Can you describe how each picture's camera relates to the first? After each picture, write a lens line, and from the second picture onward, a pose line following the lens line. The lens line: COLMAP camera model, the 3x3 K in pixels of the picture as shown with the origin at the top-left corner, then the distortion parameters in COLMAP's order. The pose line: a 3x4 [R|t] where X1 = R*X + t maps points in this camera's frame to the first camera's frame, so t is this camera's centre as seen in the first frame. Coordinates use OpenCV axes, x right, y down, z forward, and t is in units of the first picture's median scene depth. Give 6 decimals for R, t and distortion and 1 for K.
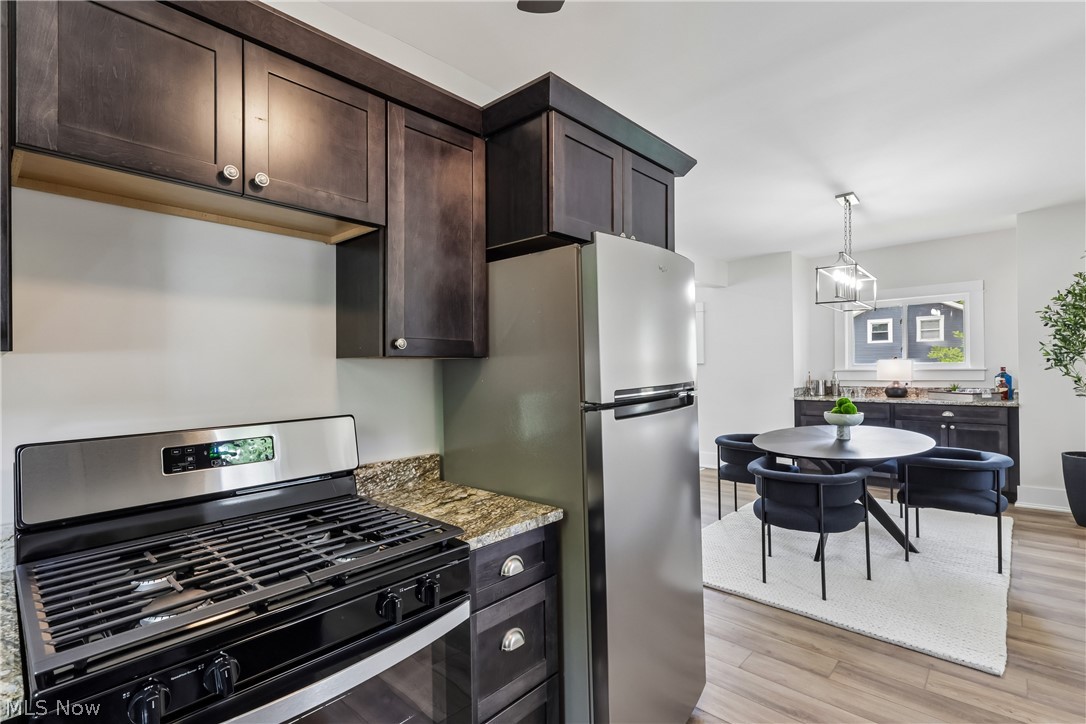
lens RADIAL K [[510.5, 0, 538.0], [0, 510.5, 353.1], [0, 0, 1]] dist [-0.005572, -0.000404]
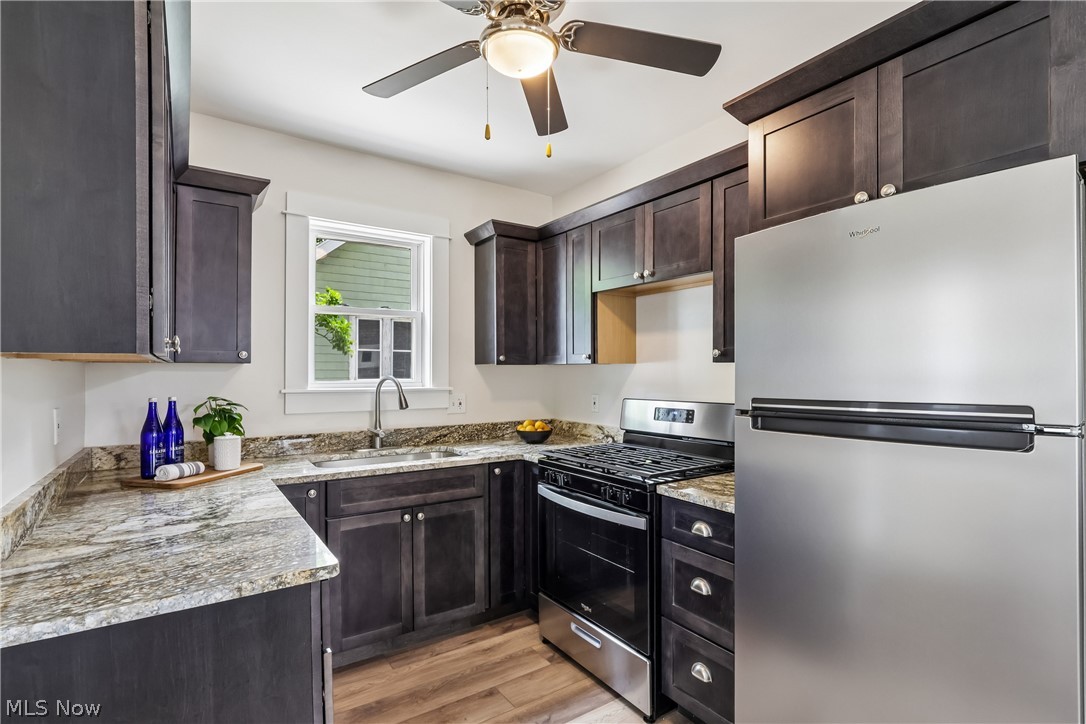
lens RADIAL K [[510.5, 0, 543.3], [0, 510.5, 372.8], [0, 0, 1]] dist [-0.005572, -0.000404]
pose [[-0.217430, 0.015518, -0.975953, 1.257702], [0.022555, 0.999687, 0.010870, 0.007923], [0.975815, -0.019649, -0.217711, 0.897173]]
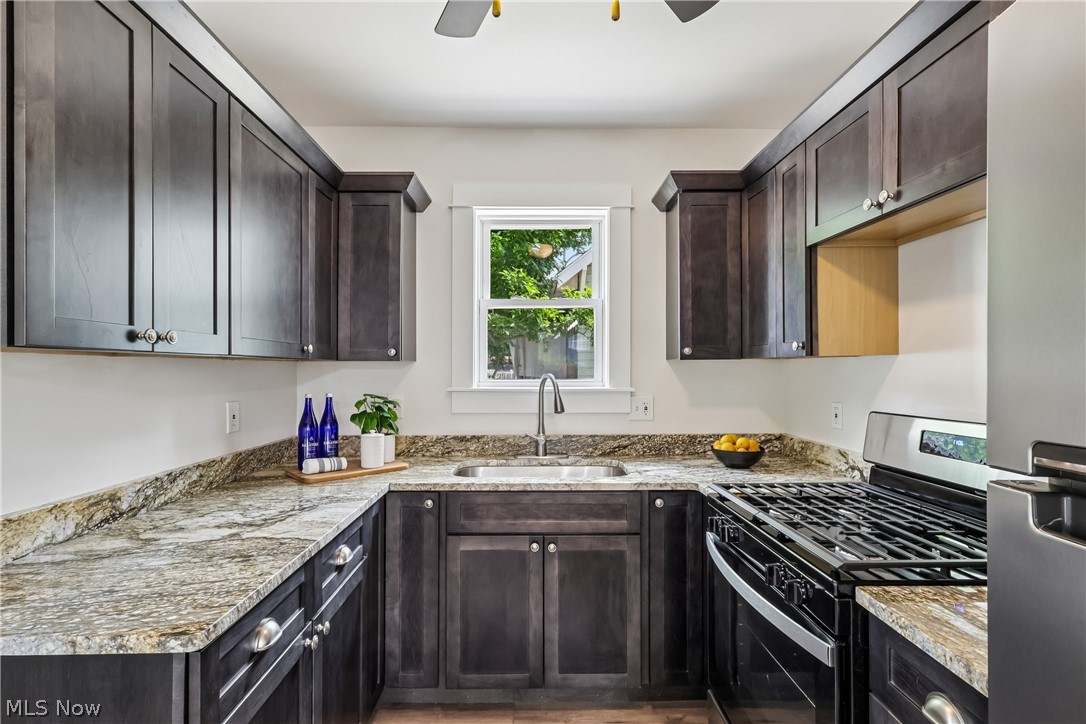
lens RADIAL K [[510.5, 0, 543.0], [0, 510.5, 364.7], [0, 0, 1]] dist [-0.005572, -0.000404]
pose [[-0.713528, 0.007670, -0.700585, 0.667952], [0.025569, 0.999559, -0.015098, 0.022140], [0.700160, -0.028687, -0.713409, 1.097949]]
